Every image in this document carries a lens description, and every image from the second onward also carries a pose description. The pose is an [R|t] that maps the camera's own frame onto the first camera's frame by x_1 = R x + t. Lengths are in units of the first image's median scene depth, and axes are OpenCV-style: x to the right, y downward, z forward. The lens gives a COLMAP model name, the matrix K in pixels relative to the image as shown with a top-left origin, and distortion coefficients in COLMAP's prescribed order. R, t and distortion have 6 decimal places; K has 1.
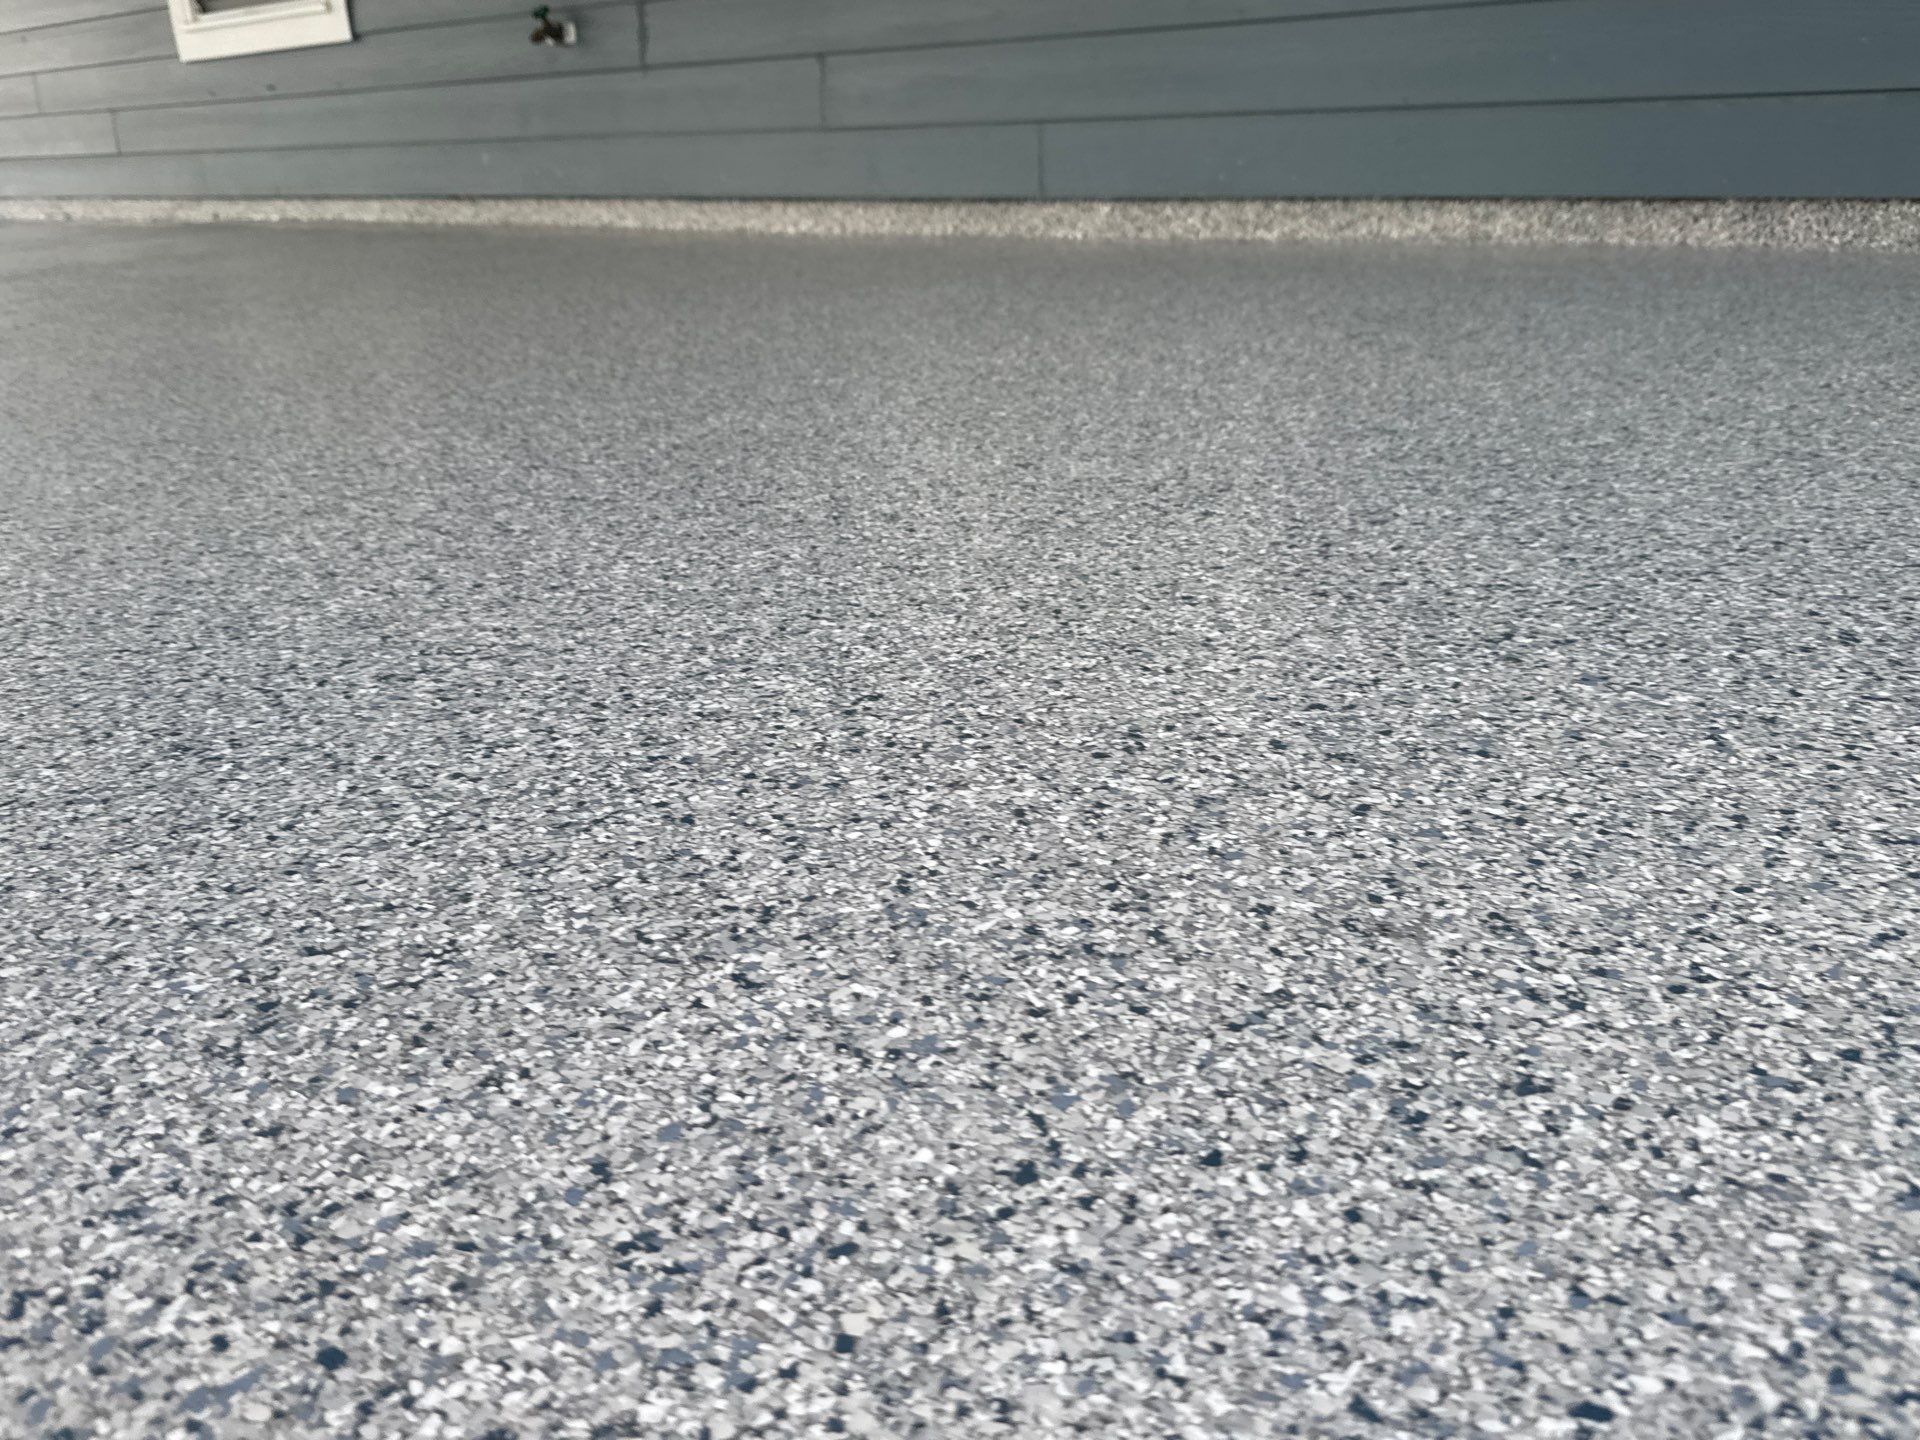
lens RADIAL K [[1340.8, 0, 953.1], [0, 1340.8, 714.0], [0, 0, 1]] dist [-0.010014, 0.008474]
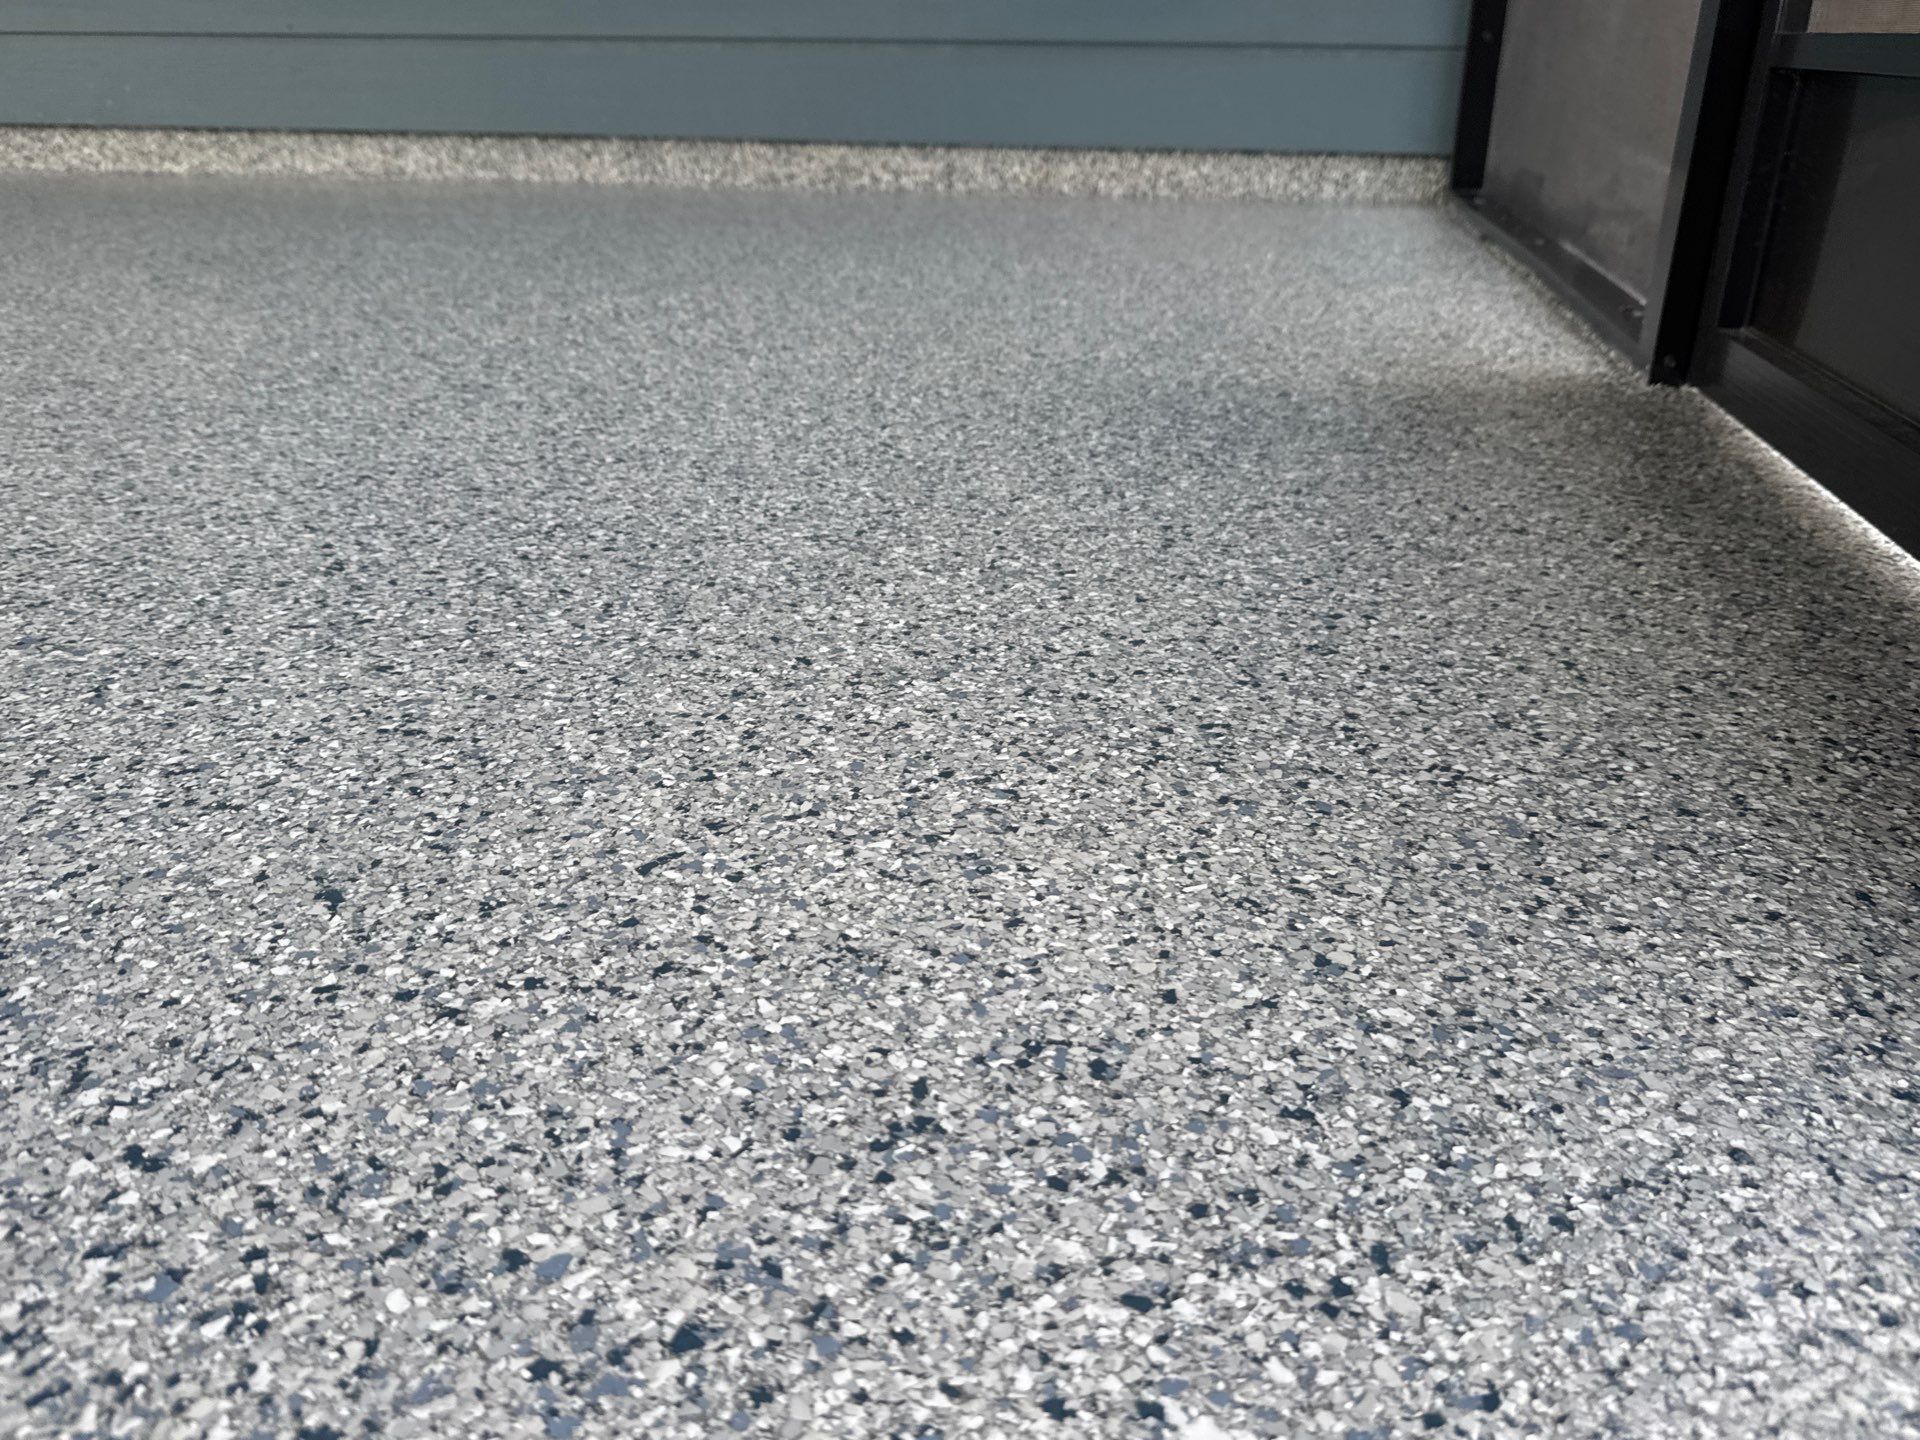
lens RADIAL K [[1340.8, 0, 953.1], [0, 1340.8, 714.0], [0, 0, 1]] dist [-0.010014, 0.008474]
pose [[0.895288, -0.160000, 0.415764, 0.304576], [0.140974, 0.987069, 0.076291, 0.020893], [-0.422594, -0.009690, 0.906267, -0.073601]]
